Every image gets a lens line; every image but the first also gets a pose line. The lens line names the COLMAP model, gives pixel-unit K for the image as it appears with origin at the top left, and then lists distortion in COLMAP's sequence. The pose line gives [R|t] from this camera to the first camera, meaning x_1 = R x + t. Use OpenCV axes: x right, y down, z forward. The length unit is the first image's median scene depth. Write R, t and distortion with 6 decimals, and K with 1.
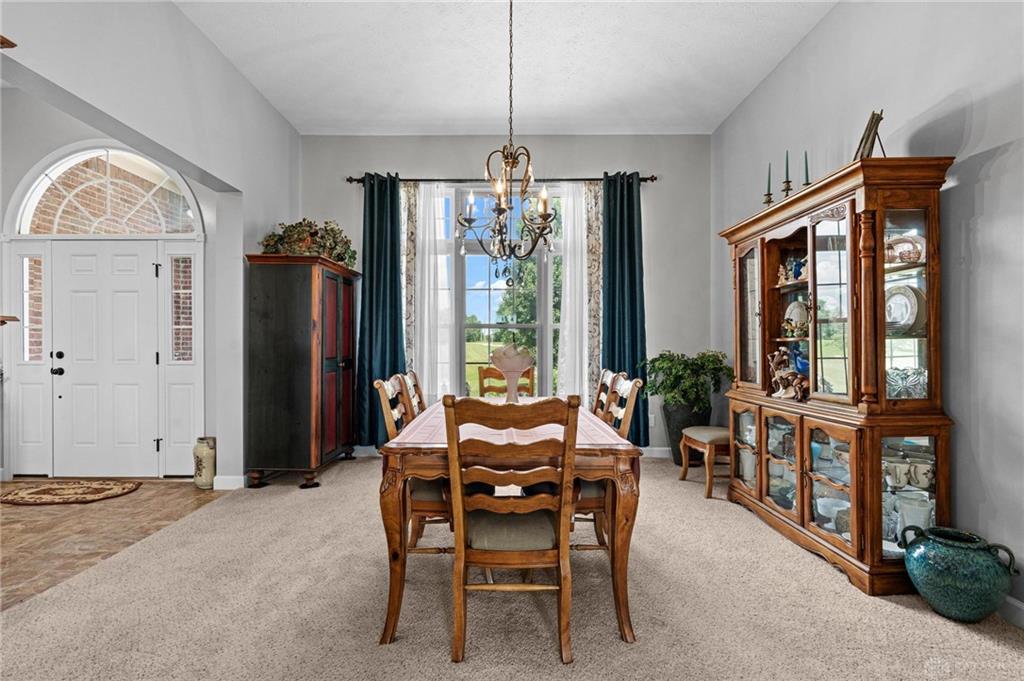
lens RADIAL K [[458.6, 0, 512.0], [0, 458.6, 340.5], [0, 0, 1]] dist [-0.002609, -0.000178]
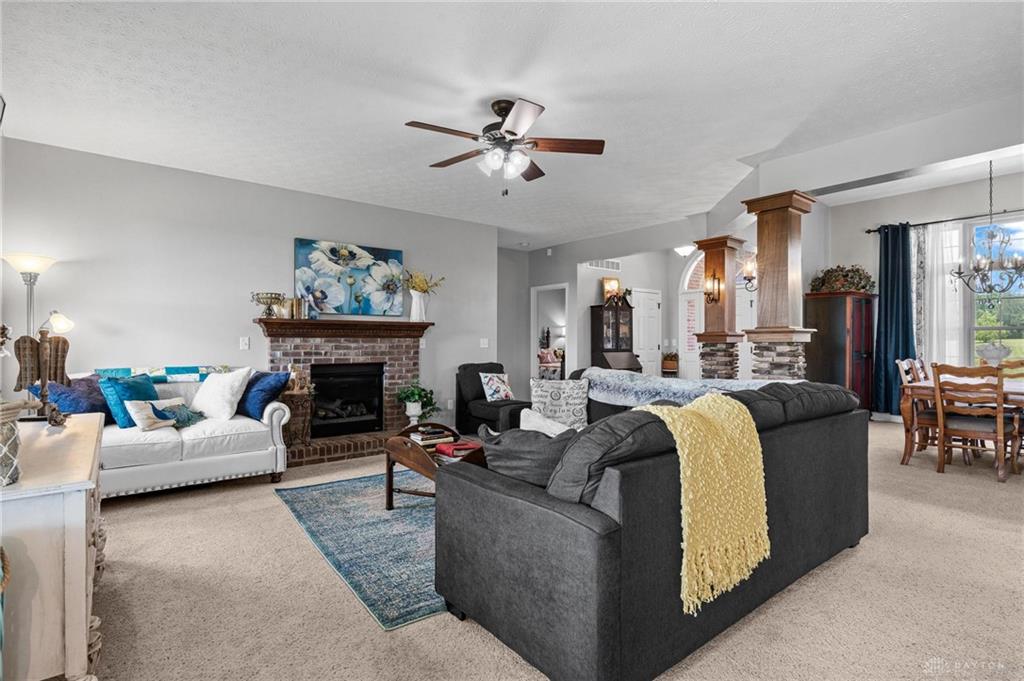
lens RADIAL K [[504.9, 0, 512.0], [0, 504.9, 340.5], [0, 0, 1]] dist [-0.000099, -0.000099]
pose [[0.614778, -0.002163, -0.788697, 0.230513], [0.007042, 0.999971, 0.002746, -0.011921], [0.788669, -0.007242, 0.614776, -0.940417]]
